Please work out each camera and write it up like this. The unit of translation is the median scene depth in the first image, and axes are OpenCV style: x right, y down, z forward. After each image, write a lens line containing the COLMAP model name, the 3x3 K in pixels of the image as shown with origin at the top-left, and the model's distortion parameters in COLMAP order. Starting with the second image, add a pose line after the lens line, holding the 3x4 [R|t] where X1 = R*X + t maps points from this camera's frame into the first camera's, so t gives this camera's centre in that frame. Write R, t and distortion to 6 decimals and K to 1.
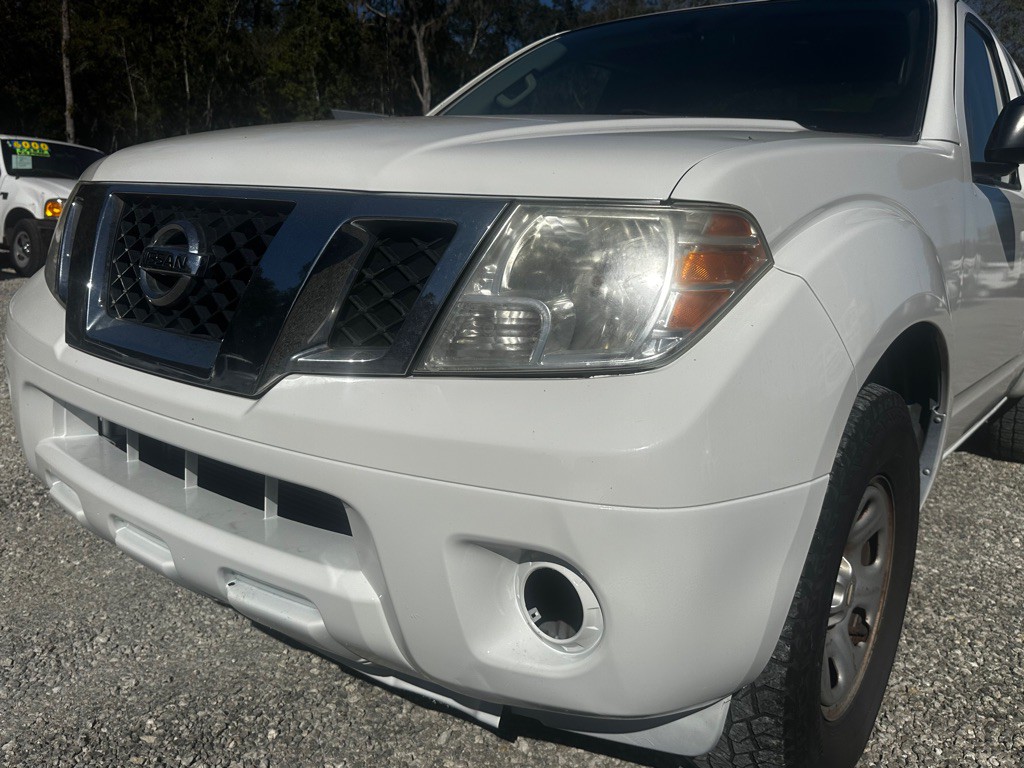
lens RADIAL K [[896.6, 0, 510.7], [0, 896.6, 393.0], [0, 0, 1]] dist [0.013963, -0.011839]
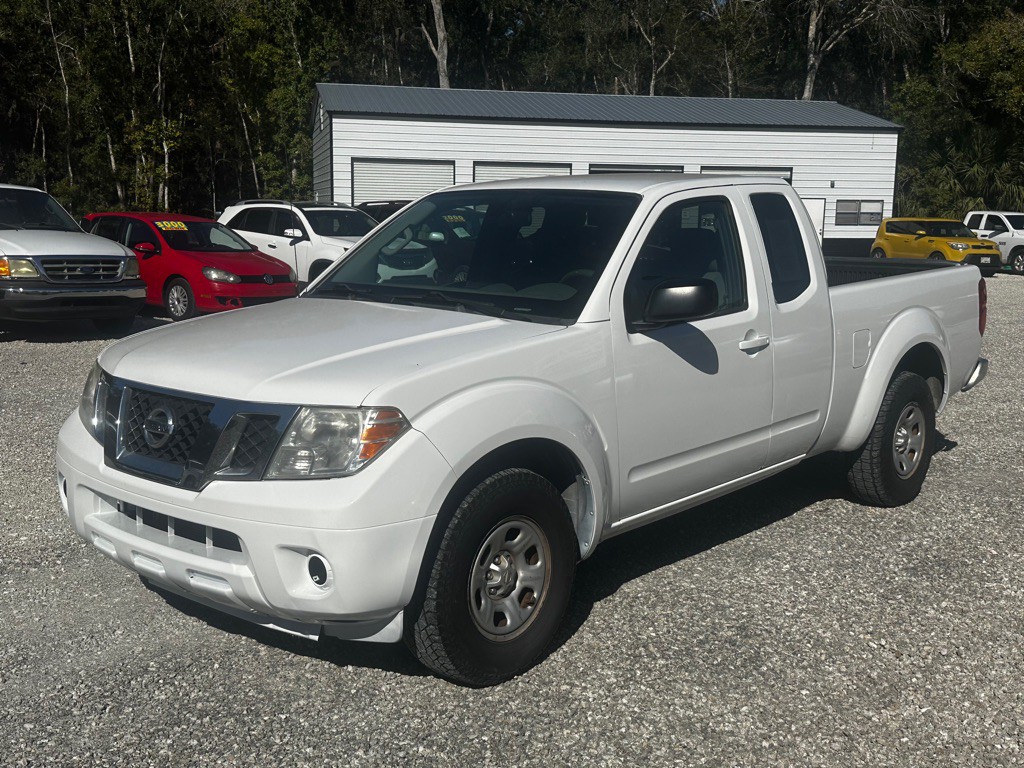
lens RADIAL K [[1261.7, 0, 511.7], [0, 1261.7, 383.6], [0, 0, 1]] dist [0.073271, 0.000000]
pose [[0.997166, -0.044261, -0.060838, 0.530952], [0.041813, 0.998286, -0.040939, -0.076460], [0.062546, 0.038279, 0.997308, -1.614108]]
